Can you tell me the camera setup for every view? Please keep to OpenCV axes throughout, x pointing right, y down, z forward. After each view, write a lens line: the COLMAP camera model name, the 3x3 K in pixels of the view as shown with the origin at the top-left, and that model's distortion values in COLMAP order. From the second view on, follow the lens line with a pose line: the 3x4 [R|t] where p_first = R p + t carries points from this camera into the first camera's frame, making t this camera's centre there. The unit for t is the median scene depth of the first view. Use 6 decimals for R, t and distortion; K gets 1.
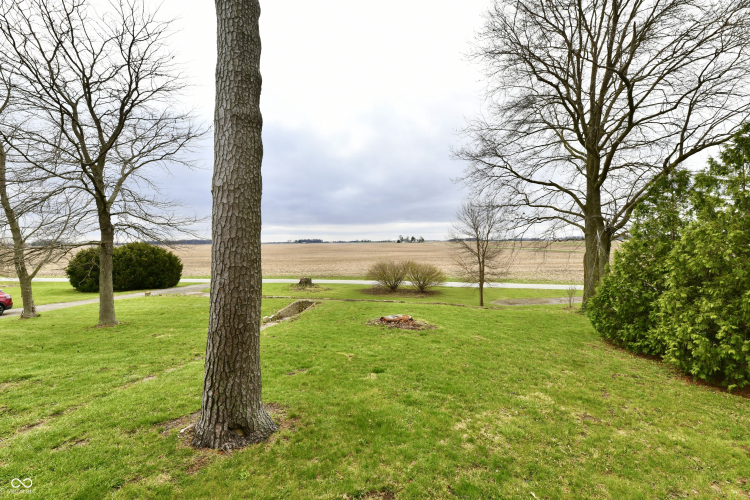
lens RADIAL K [[307.8, 0, 379.3], [0, 307.8, 240.3], [0, 0, 1]] dist [0.000537, -0.003519]
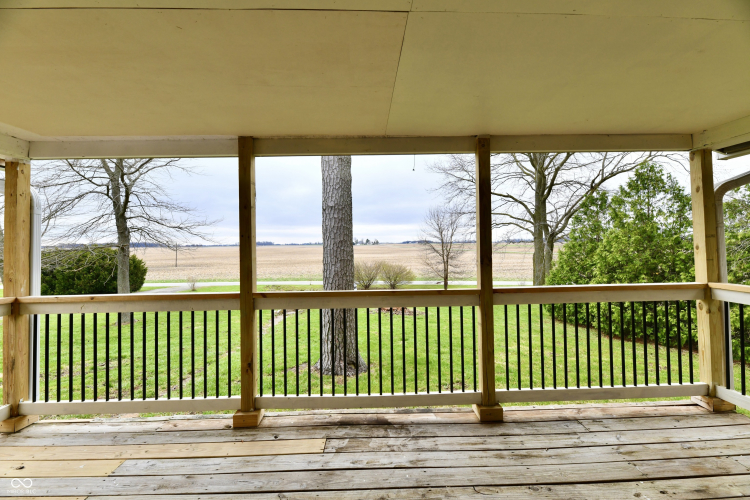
lens RADIAL K [[307.8, 0, 379.3], [0, 307.8, 240.3], [0, 0, 1]] dist [0.000537, -0.003519]
pose [[0.988967, -0.000539, 0.148138, -0.152749], [0.001698, 0.999969, -0.007696, 0.000731], [-0.148129, 0.007862, 0.988937, -0.154070]]
